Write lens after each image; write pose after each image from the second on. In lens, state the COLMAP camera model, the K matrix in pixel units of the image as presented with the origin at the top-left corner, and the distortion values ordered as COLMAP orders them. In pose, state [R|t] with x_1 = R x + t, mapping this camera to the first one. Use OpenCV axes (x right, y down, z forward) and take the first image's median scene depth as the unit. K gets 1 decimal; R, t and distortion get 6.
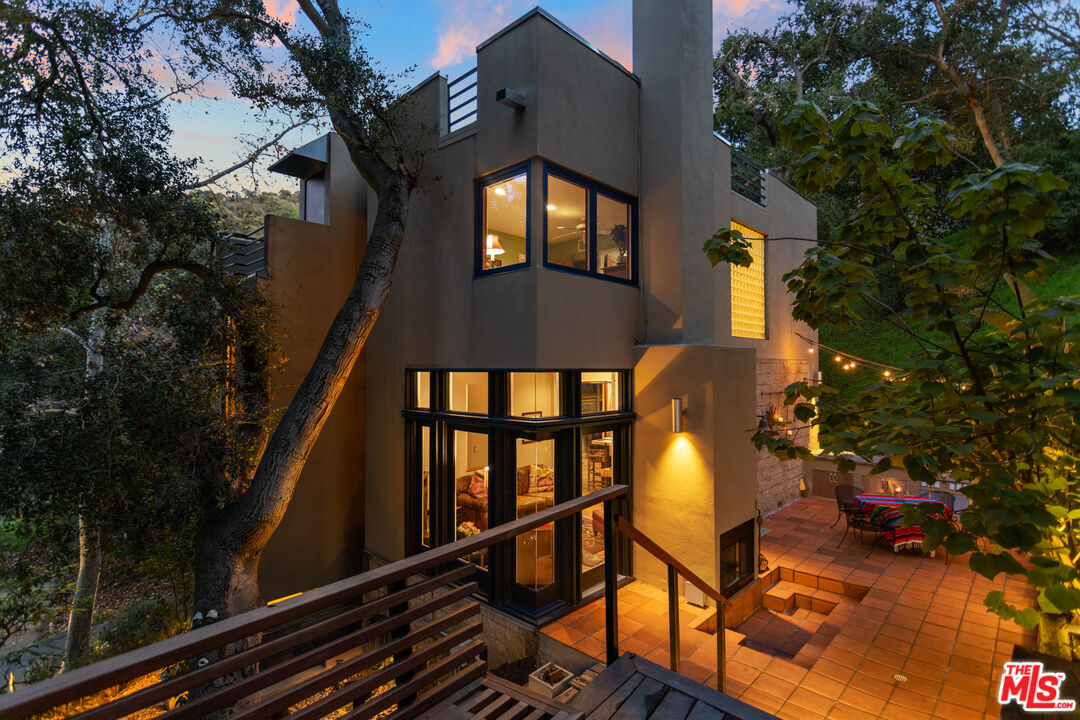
lens RADIAL K [[536.5, 0, 540.0], [0, 536.5, 360.0], [0, 0, 1]] dist [-0.002945, -0.000308]
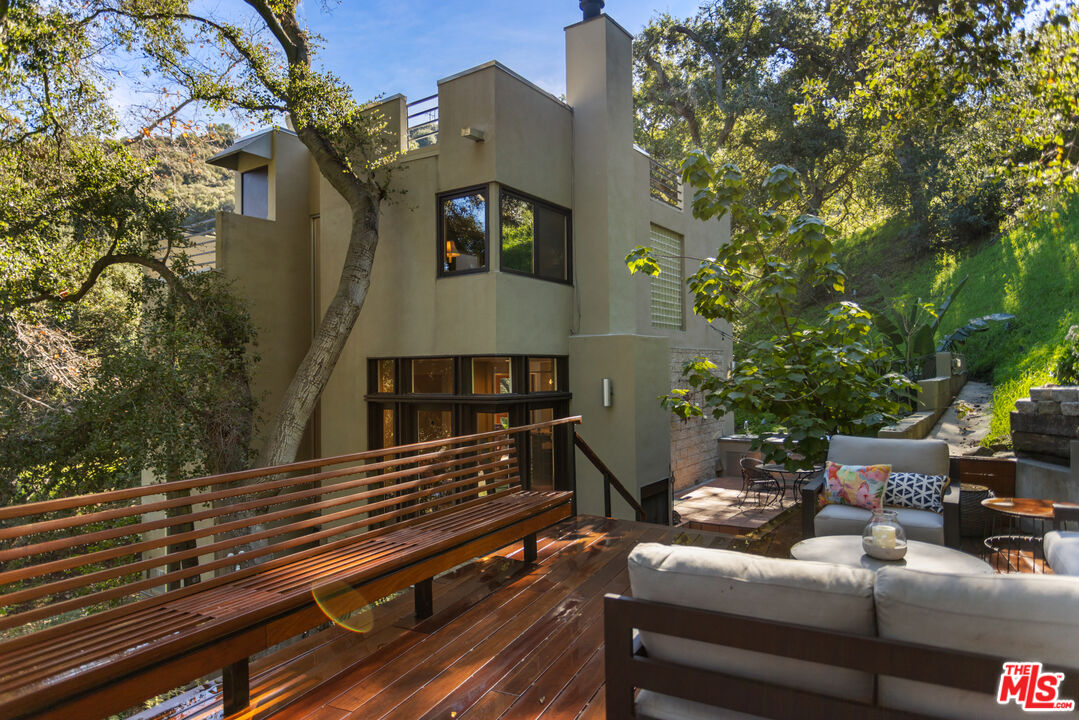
lens RADIAL K [[612.0, 0, 539.5], [0, 612.0, 360.0], [0, 0, 1]] dist [-0.002874, -0.000205]
pose [[0.988734, -0.009531, 0.149378, -0.082884], [0.008658, 0.999941, 0.006492, 0.016768], [-0.149432, -0.005126, 0.988759, -0.292778]]
